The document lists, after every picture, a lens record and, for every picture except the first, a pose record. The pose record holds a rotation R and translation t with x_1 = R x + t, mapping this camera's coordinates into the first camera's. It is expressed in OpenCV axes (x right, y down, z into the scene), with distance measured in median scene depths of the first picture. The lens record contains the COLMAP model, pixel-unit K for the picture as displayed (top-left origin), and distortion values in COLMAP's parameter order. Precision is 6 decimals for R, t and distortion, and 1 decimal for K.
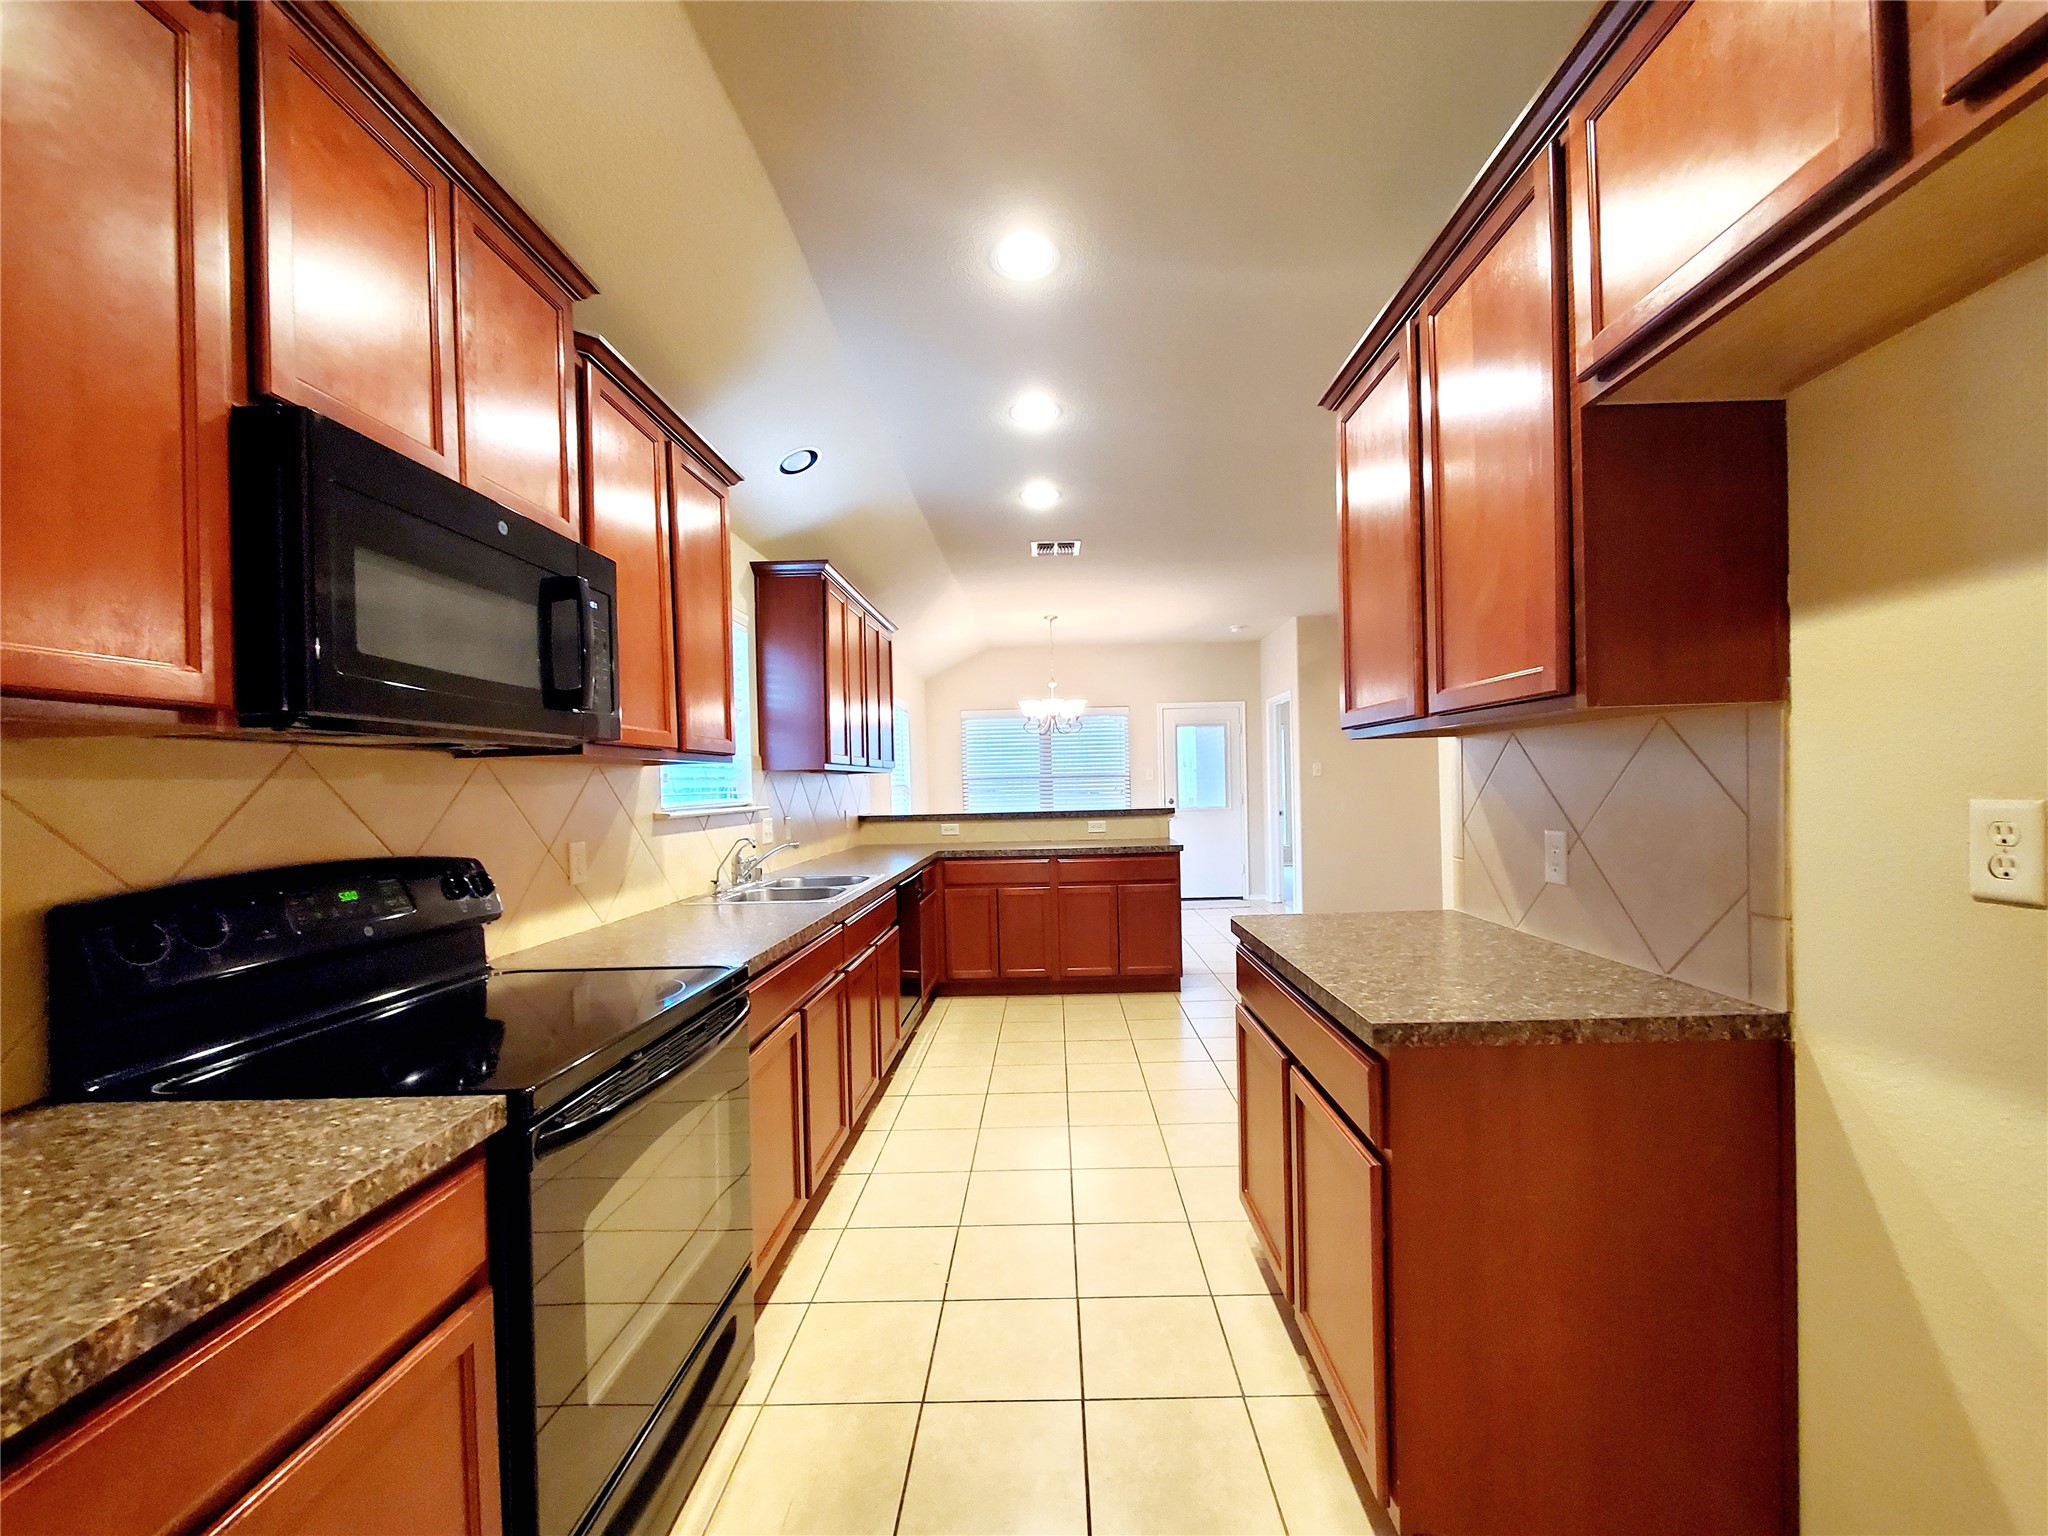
lens RADIAL K [[807.1, 0, 1037.8], [0, 807.1, 783.0], [0, 0, 1]] dist [-0.001344, -0.000214]
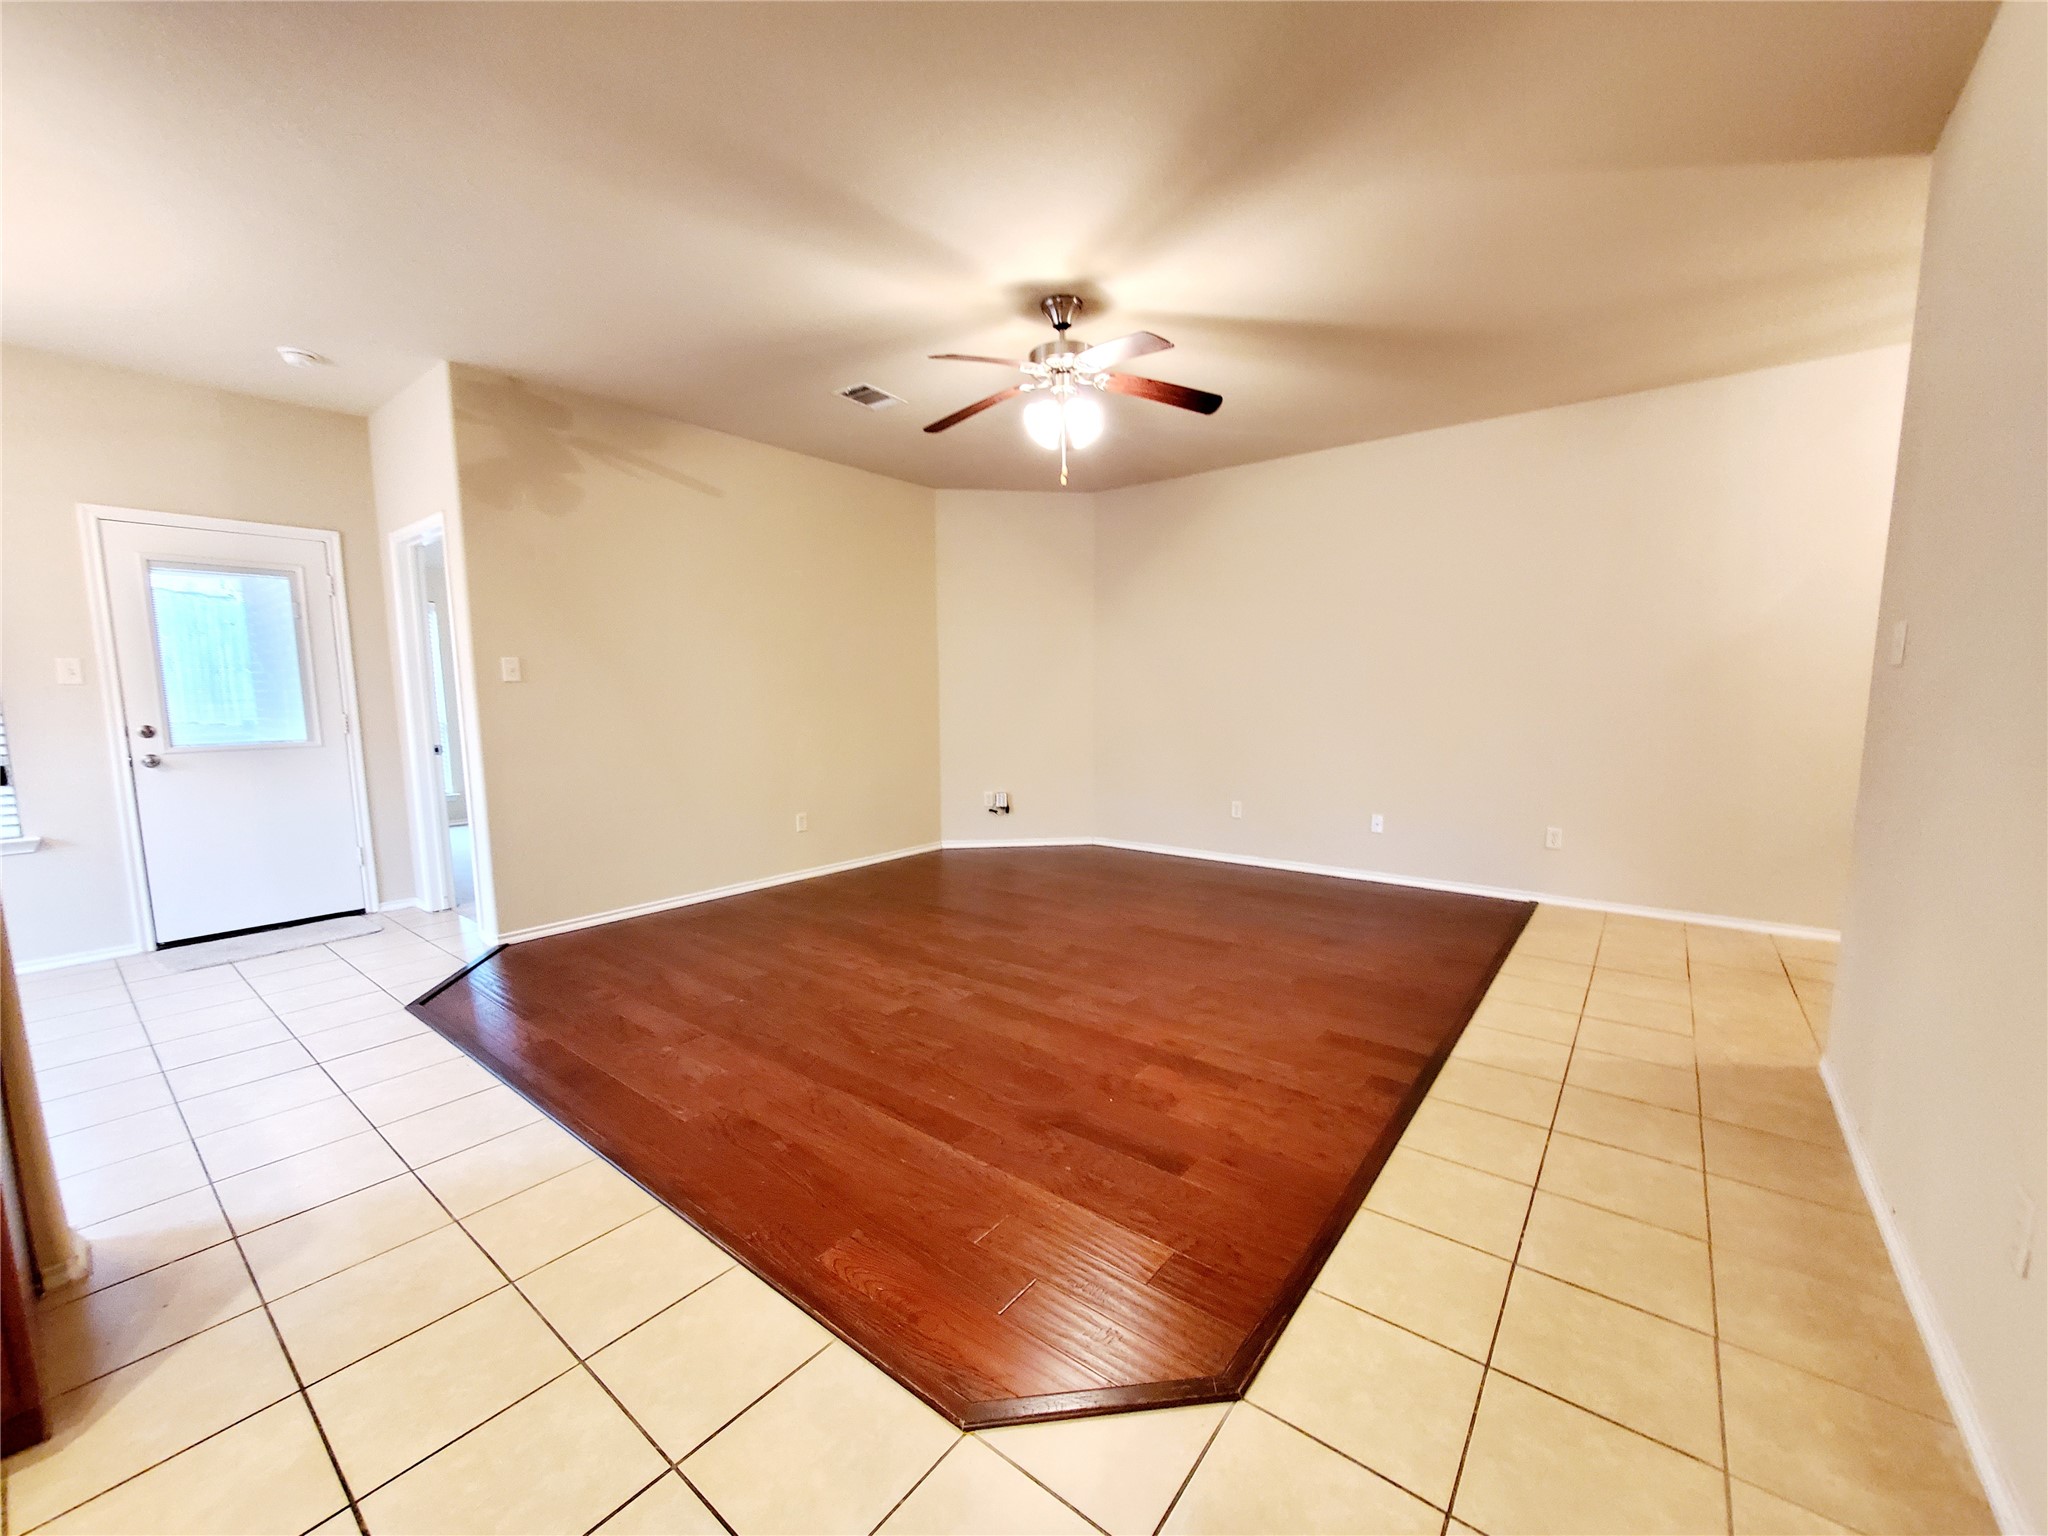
lens RADIAL K [[807.1, 0, 1037.8], [0, 807.1, 783.0], [0, 0, 1]] dist [-0.001344, -0.000214]
pose [[0.599199, -0.071833, 0.797371, 0.119652], [-0.002788, 0.995773, 0.091801, 0.008774], [-0.800595, -0.057231, 0.596466, 0.385515]]
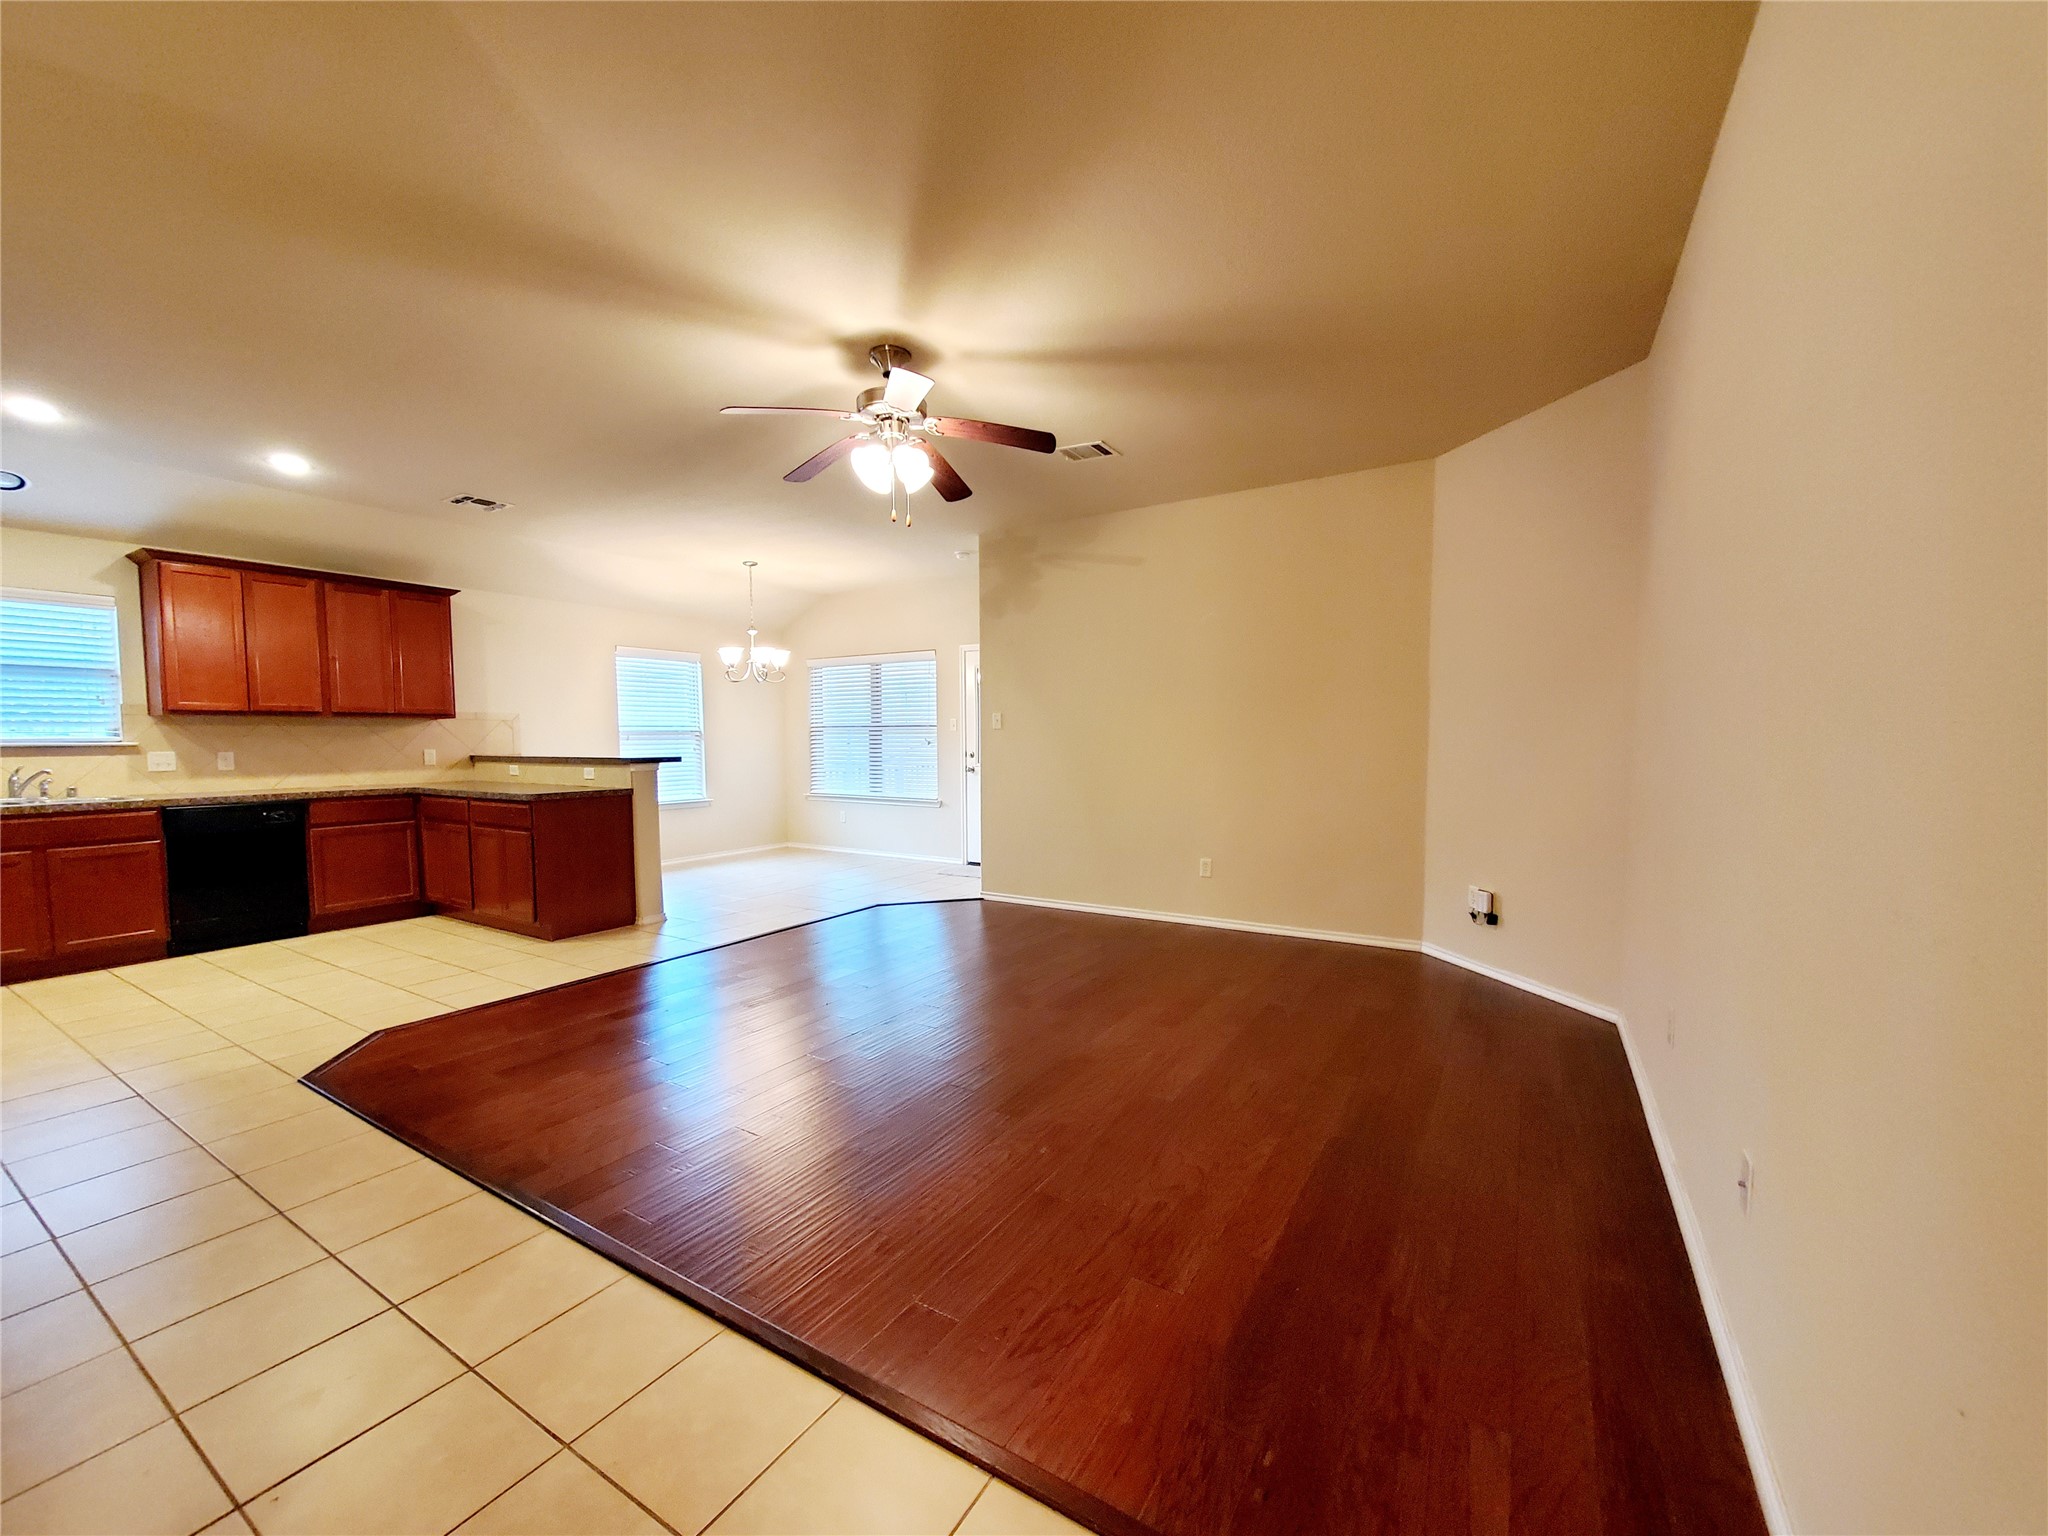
lens RADIAL K [[807.1, 0, 1037.8], [0, 807.1, 783.0], [0, 0, 1]] dist [-0.001344, -0.000214]
pose [[0.863466, 0.045288, -0.502369, 0.791908], [-0.017552, 0.998056, 0.059805, -0.002996], [0.504101, -0.042822, 0.862582, 0.301913]]
